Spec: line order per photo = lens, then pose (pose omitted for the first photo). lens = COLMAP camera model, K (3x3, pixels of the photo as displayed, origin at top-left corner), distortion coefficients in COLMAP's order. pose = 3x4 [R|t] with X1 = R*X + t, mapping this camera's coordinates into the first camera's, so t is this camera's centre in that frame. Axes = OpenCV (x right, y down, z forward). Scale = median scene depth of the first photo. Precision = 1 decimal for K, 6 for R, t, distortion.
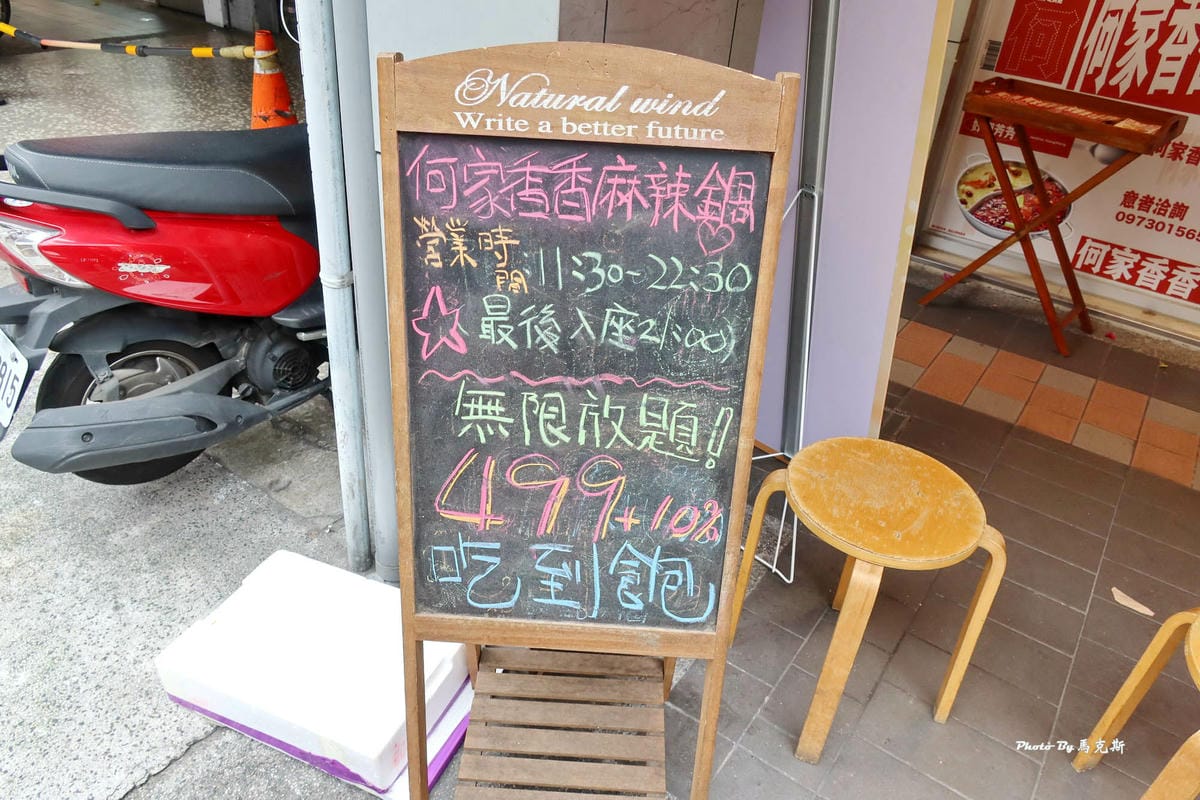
lens RADIAL K [[866.1, 0, 600.0], [0, 866.1, 400.0], [0, 0, 1]] dist [-0.010579, -0.000557]
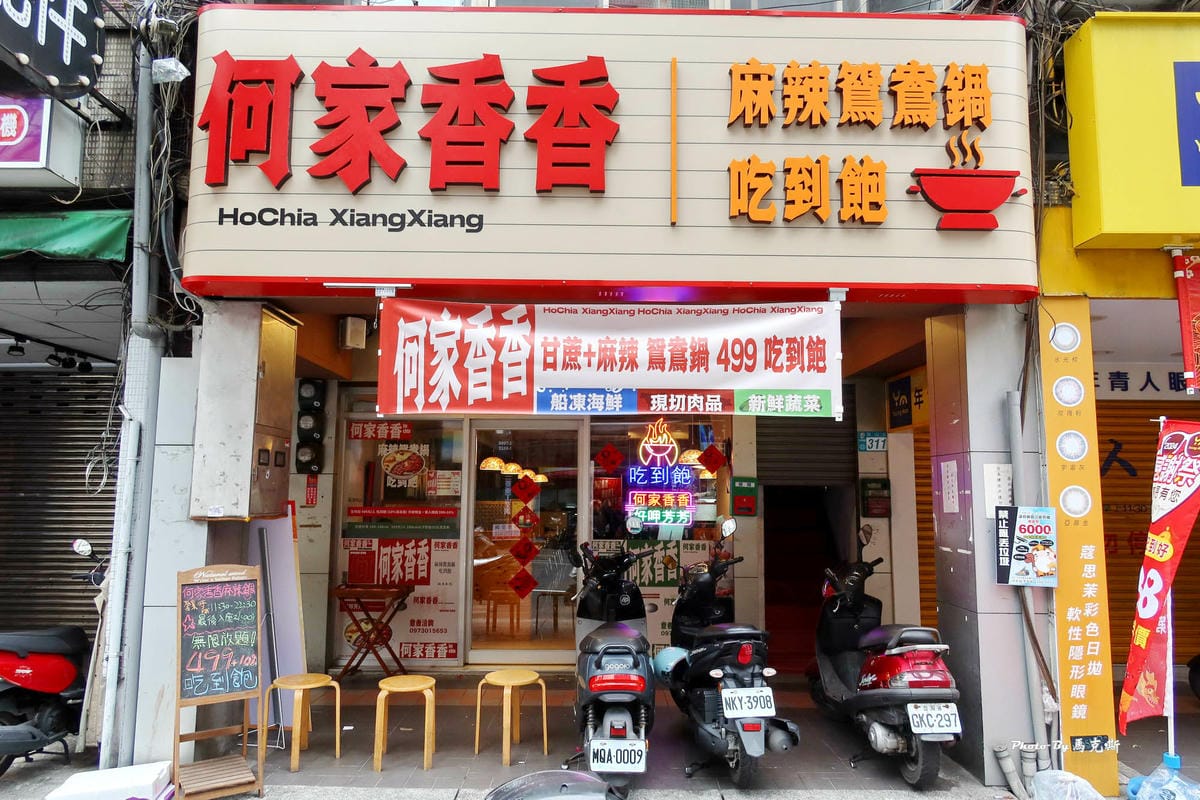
lens RADIAL K [[801.6, 0, 600.0], [0, 801.6, 400.0], [0, 0, 1]] dist [0.001900, -0.000661]
pose [[0.811648, -0.004234, 0.584131, -0.852024], [0.357777, 0.794070, -0.491375, 1.779118], [-0.461760, 0.607812, 0.646020, -3.392429]]
